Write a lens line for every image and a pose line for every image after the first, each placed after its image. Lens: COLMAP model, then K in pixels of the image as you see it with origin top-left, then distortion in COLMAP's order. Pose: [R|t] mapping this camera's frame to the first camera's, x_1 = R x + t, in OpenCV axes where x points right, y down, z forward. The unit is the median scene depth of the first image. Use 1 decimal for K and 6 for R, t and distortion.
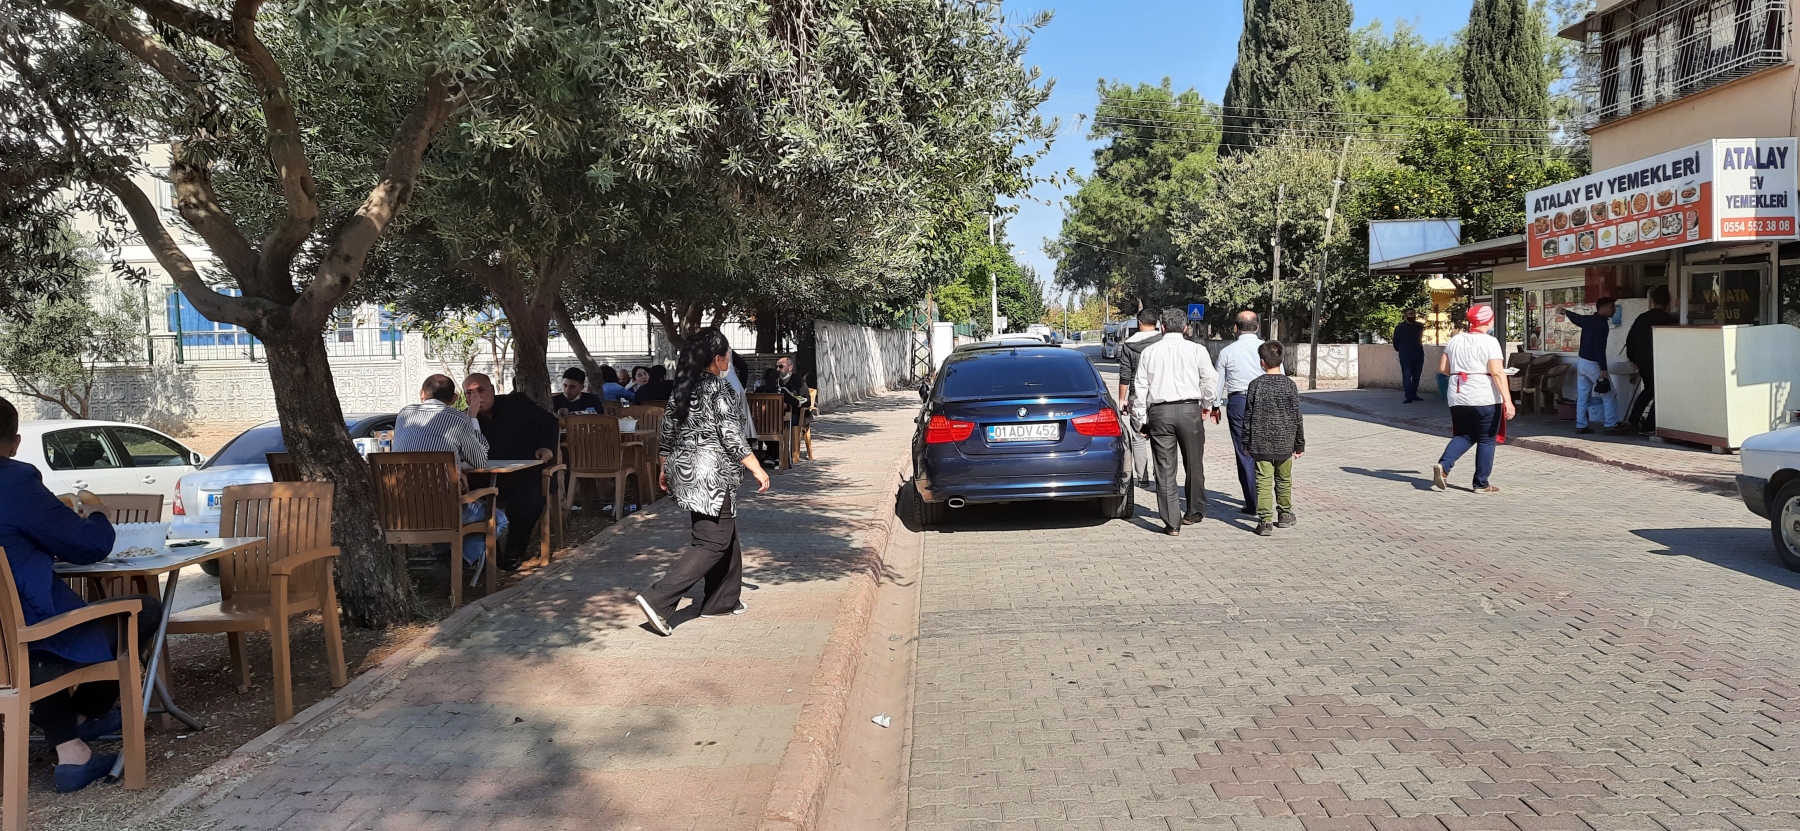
lens RADIAL K [[1285.2, 0, 907.4], [0, 1285.2, 417.8], [0, 0, 1]] dist [0.092934, -0.087506]
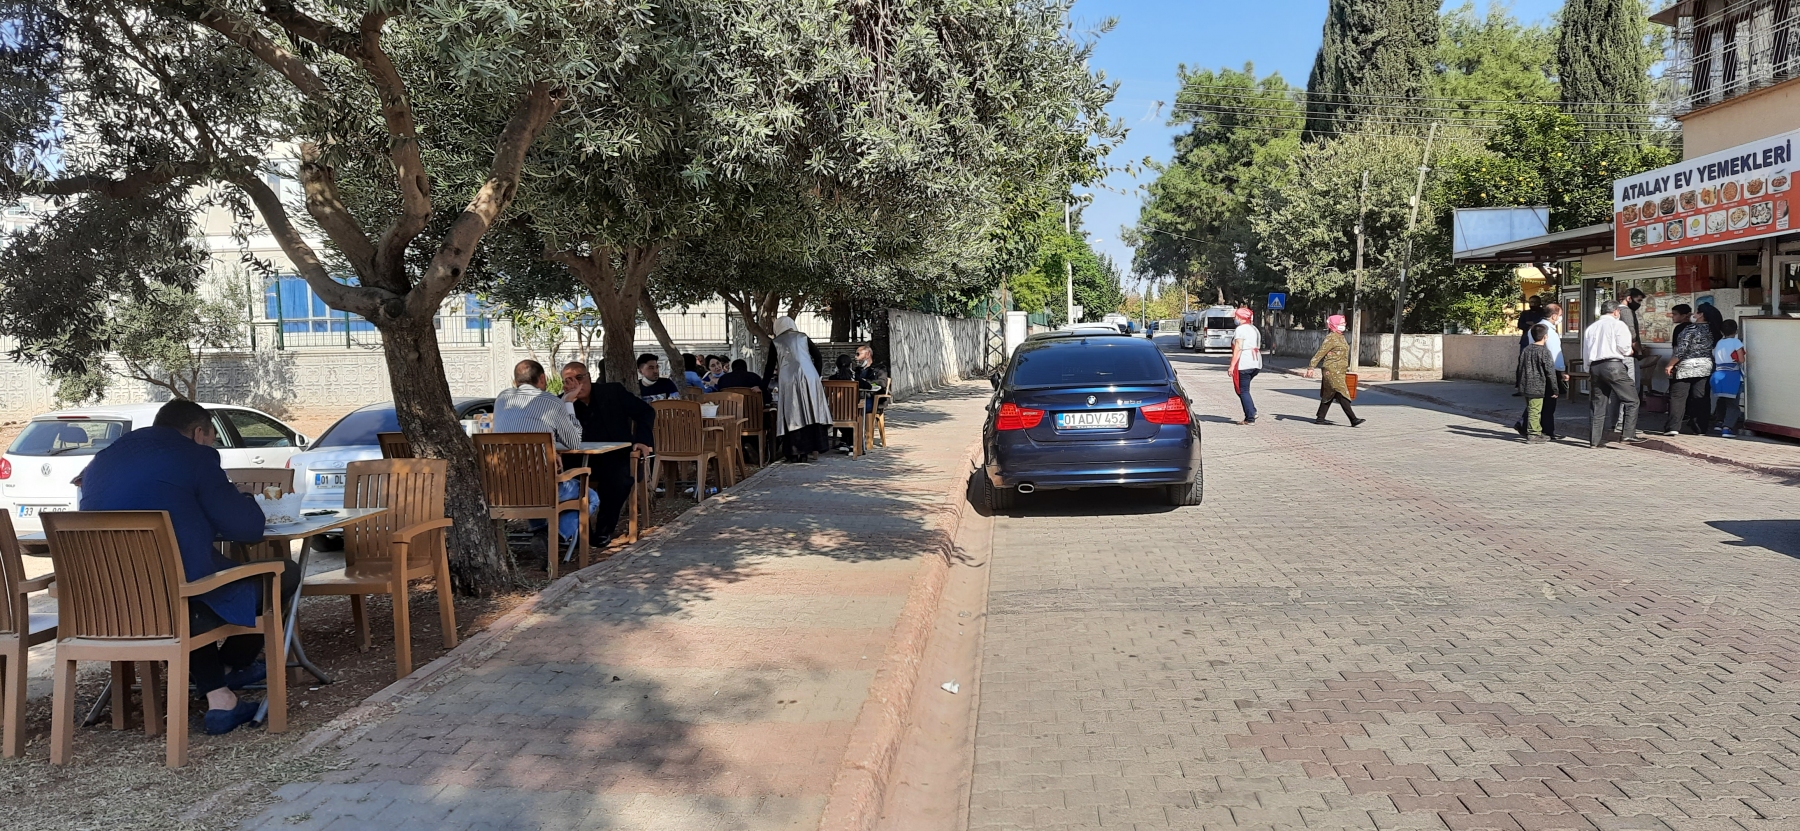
lens RADIAL K [[1297.2, 0, 911.6], [0, 1297.2, 419.7], [0, 0, 1]] dist [0.088148, -0.087943]
pose [[0.998527, 0.006926, -0.053815, 0.001384], [-0.006428, 0.999935, 0.009423, 0.001590], [0.053877, -0.009063, 0.998506, -0.024781]]
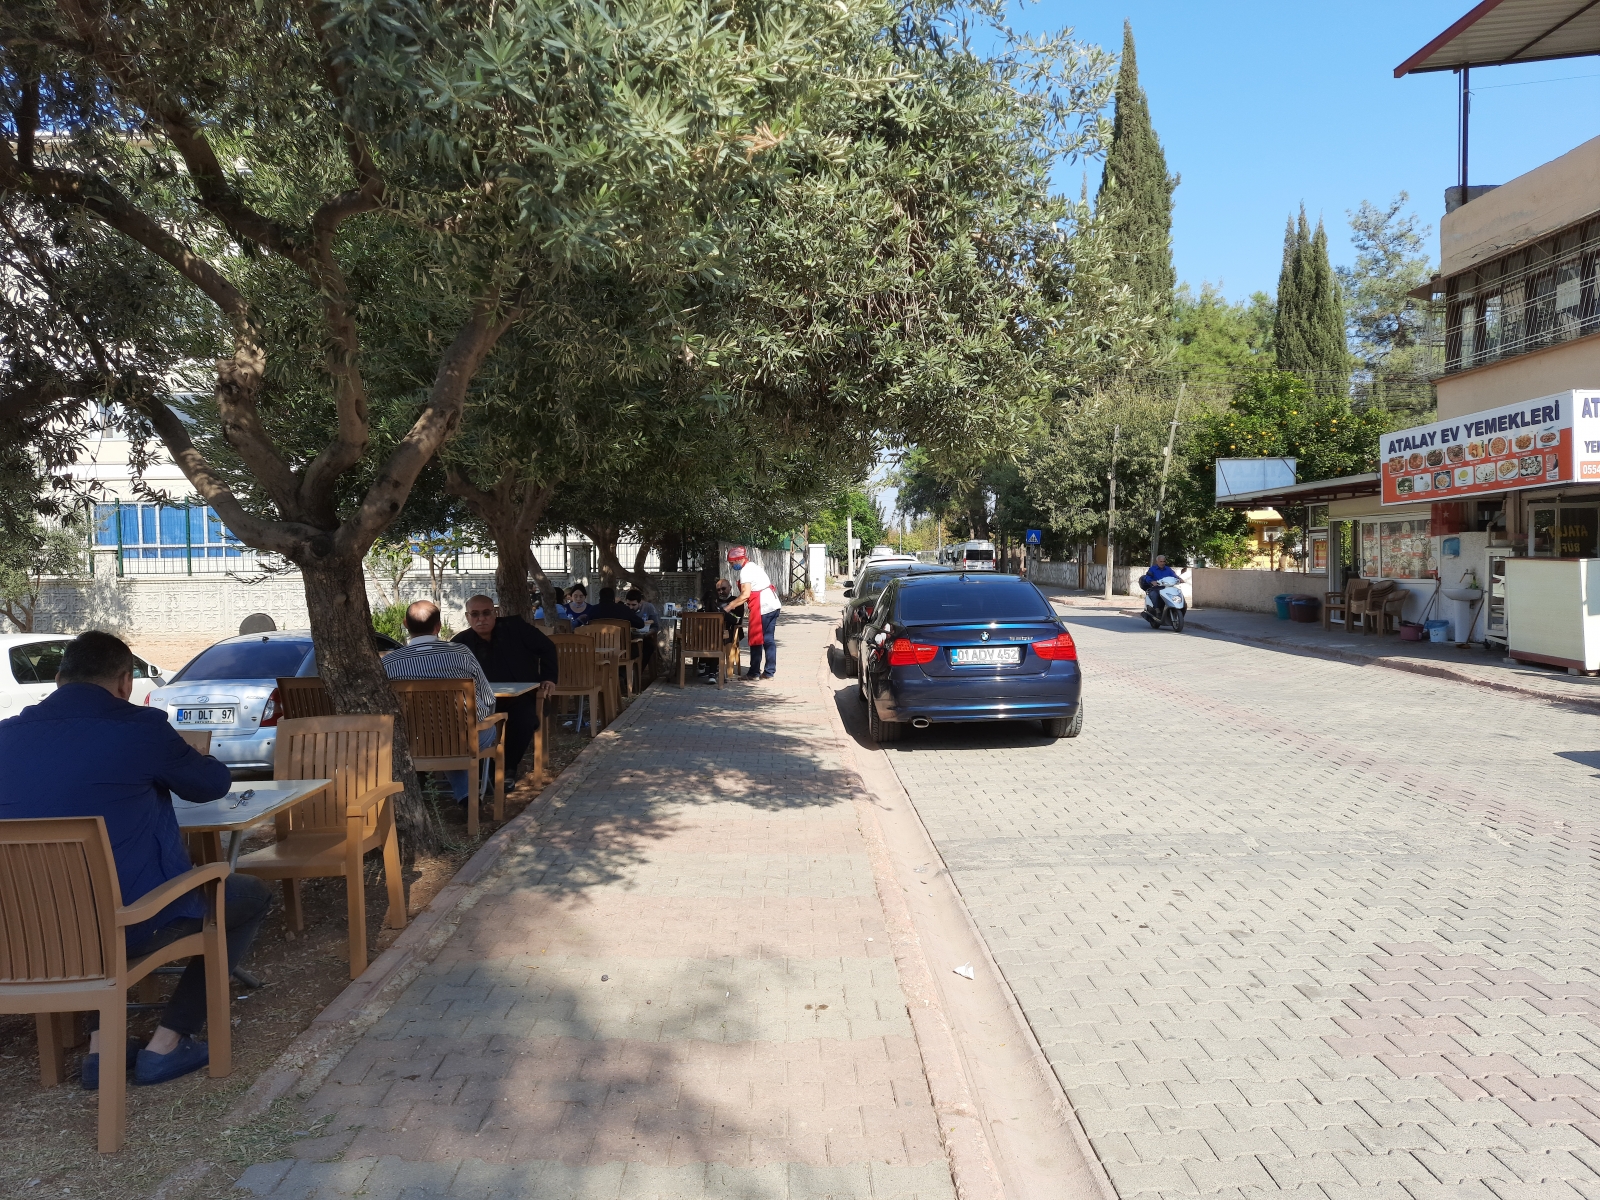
lens RADIAL K [[1142.7, 0, 800.0], [0, 1142.7, 600.0], [0, 0, 1]] dist [0.083441, -0.087880]
pose [[0.999097, 0.008753, 0.041580, -0.067275], [-0.007775, 0.999690, -0.023636, -0.007358], [-0.041774, 0.023291, 0.998856, 0.054079]]
